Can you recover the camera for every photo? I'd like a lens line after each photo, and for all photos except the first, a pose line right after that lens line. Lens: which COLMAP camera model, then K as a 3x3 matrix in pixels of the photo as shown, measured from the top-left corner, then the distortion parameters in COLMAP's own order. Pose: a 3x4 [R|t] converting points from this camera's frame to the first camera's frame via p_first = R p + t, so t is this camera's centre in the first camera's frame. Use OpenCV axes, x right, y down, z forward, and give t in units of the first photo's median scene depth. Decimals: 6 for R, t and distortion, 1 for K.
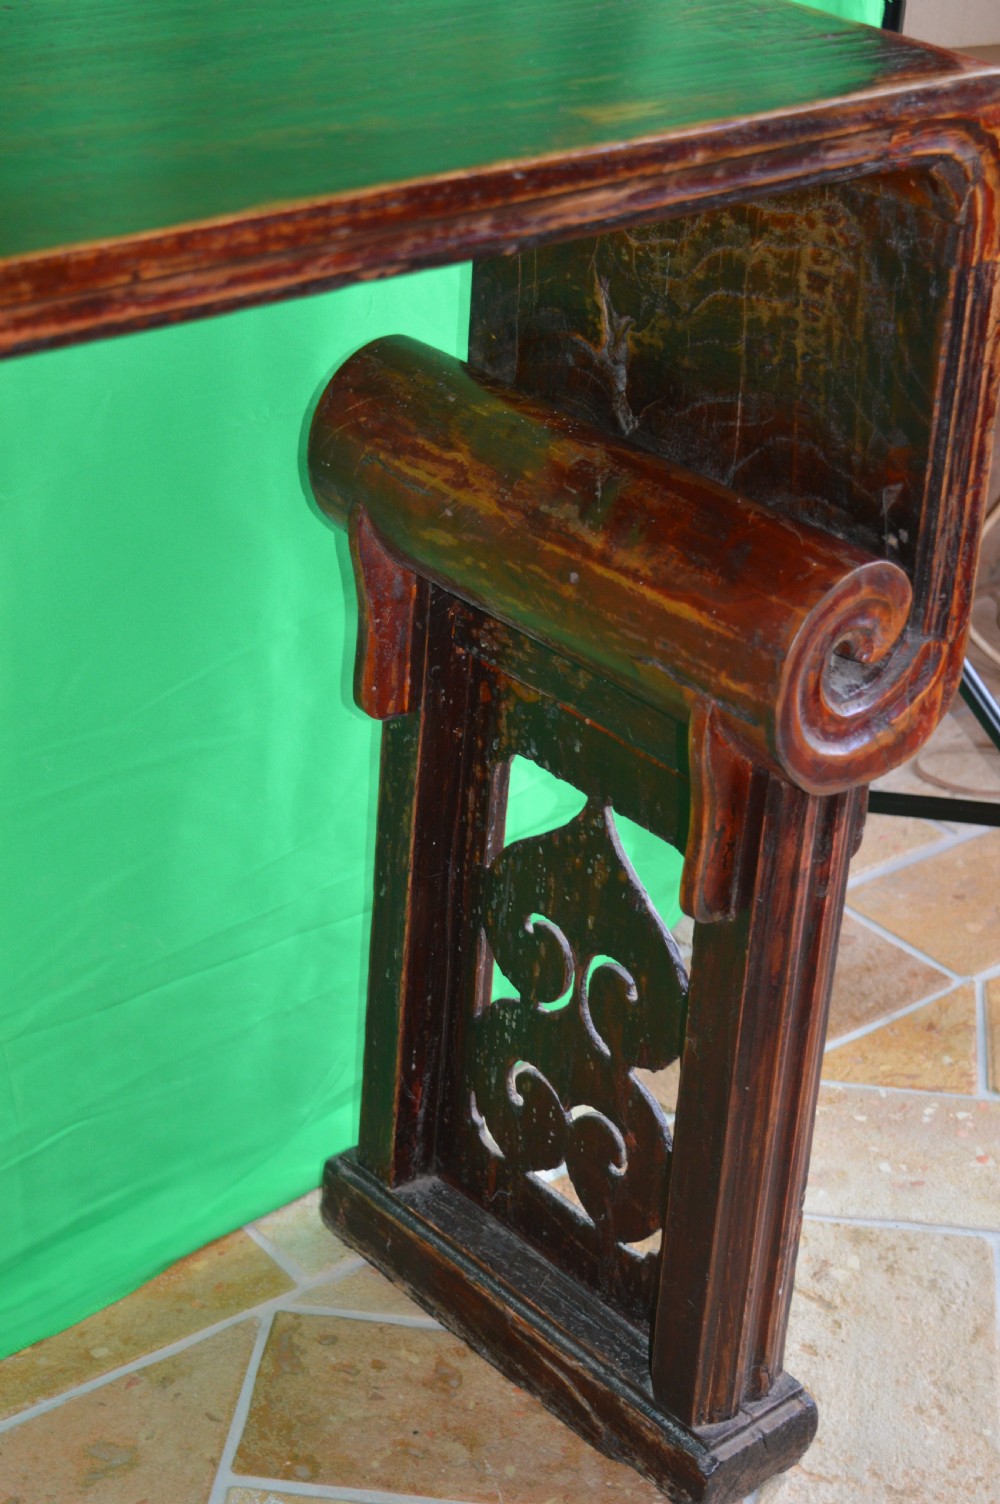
lens RADIAL K [[2724.9, 0, 500.0], [0, 2724.9, 752.0], [0, 0, 1]] dist [0.011648, 0.108297]
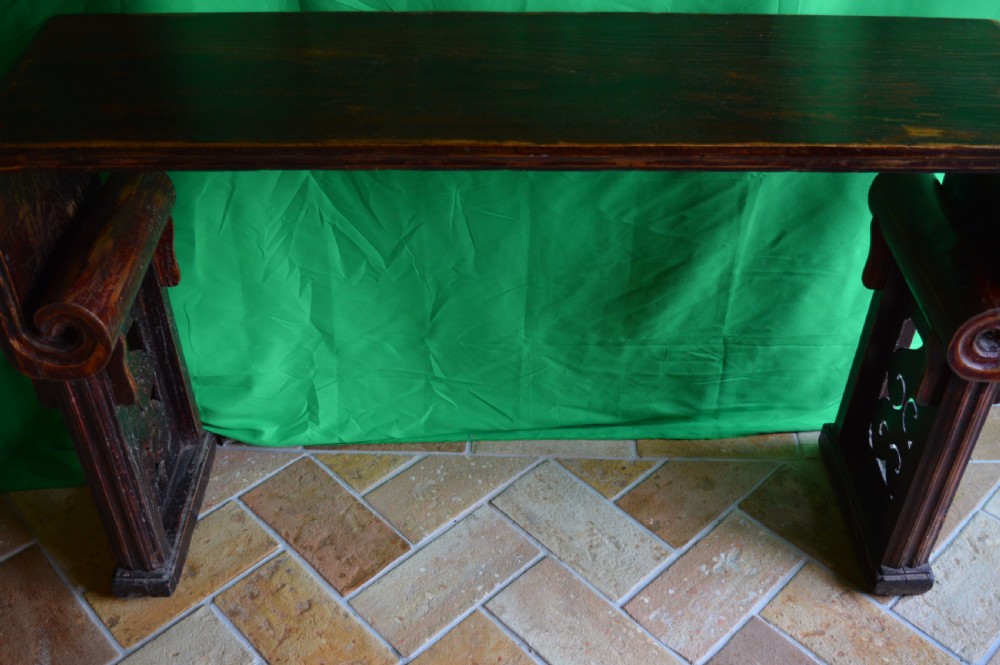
lens RADIAL K [[1068.7, 0, 500.0], [0, 1068.7, 332.5], [0, 0, 1]] dist [-0.068568, 0.006887]
pose [[0.765358, 0.368841, -0.527431, 0.299140], [-0.270774, 0.927972, 0.256025, -0.170758], [0.583874, -0.053136, 0.810103, -0.110484]]
